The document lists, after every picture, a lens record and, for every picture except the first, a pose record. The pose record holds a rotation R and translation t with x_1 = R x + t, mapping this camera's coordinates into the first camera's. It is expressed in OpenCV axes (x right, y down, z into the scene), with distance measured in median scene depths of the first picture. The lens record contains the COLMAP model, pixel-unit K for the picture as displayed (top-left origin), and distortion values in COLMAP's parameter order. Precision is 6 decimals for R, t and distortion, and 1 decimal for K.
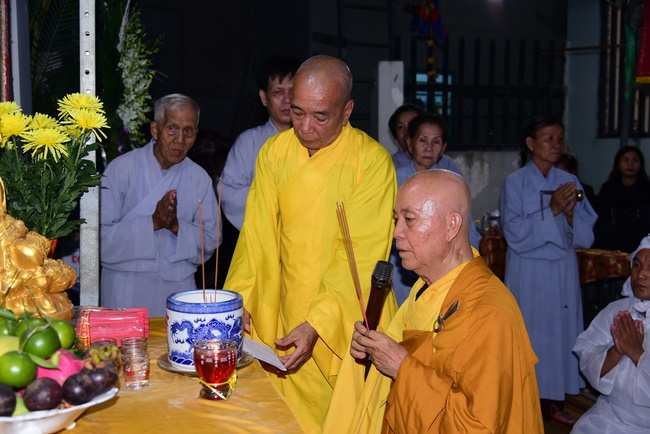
lens RADIAL K [[700.4, 0, 323.9], [0, 700.4, 210.8], [0, 0, 1]] dist [-0.016687, 0.000000]
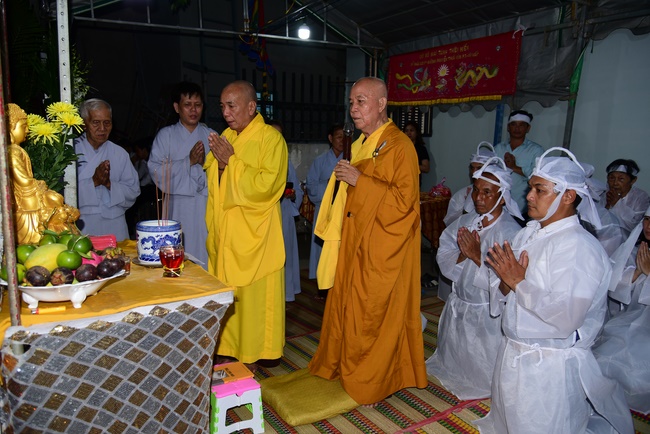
lens RADIAL K [[447.4, 0, 323.1], [0, 447.4, 222.0], [0, 0, 1]] dist [-0.059983, -0.004949]
pose [[0.959543, -0.030483, 0.279906, -0.087152], [0.005207, 0.995873, 0.090608, 0.021002], [-0.281513, -0.085485, 0.955742, -0.176300]]
